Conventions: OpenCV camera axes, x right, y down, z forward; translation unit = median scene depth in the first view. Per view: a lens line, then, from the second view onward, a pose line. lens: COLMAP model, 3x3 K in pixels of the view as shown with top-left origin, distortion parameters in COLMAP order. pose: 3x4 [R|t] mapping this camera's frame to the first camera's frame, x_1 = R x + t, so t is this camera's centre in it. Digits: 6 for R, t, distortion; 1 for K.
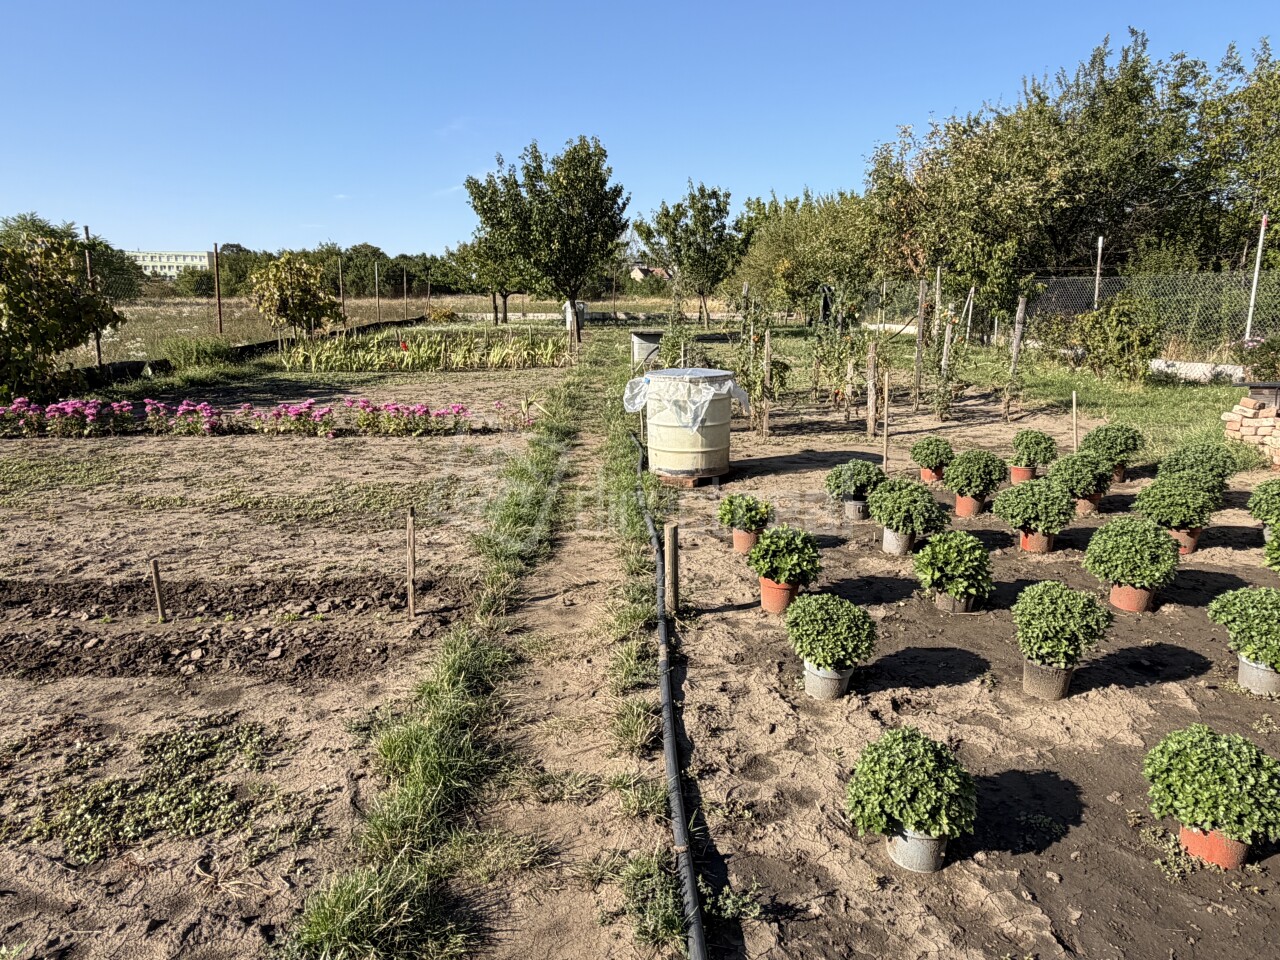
lens RADIAL K [[820.7, 0, 640.0], [0, 820.7, 480.0], [0, 0, 1]] dist [0.002905, -0.000373]
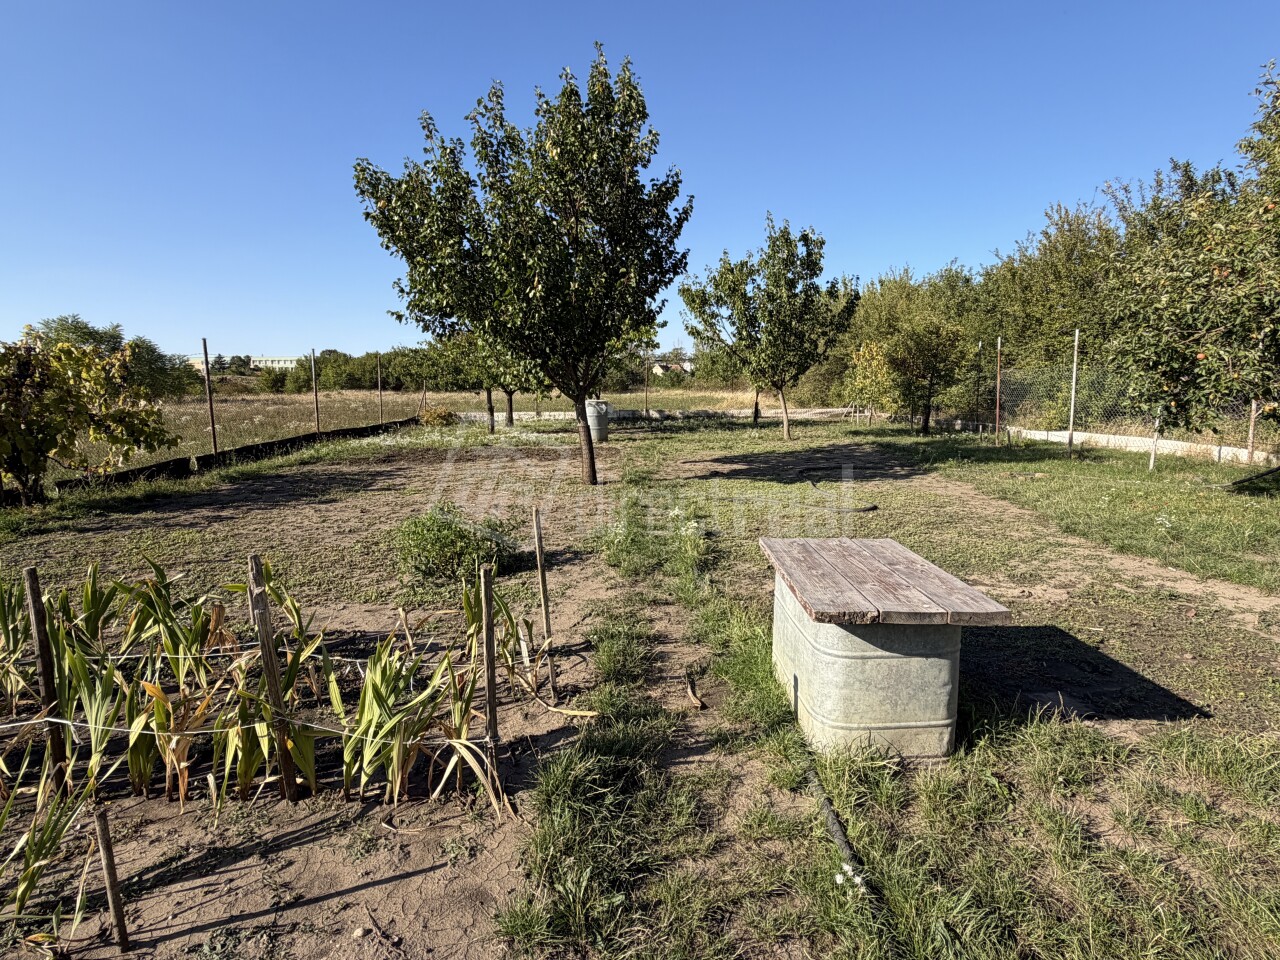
lens RADIAL K [[676.5, 0, 640.0], [0, 676.5, 480.0], [0, 0, 1]] dist [-0.000794, 0.000058]
pose [[0.999541, -0.005533, -0.029770, -0.025006], [0.002988, 0.996388, -0.084862, -0.107491], [0.030132, 0.084734, 0.995948, 0.459794]]
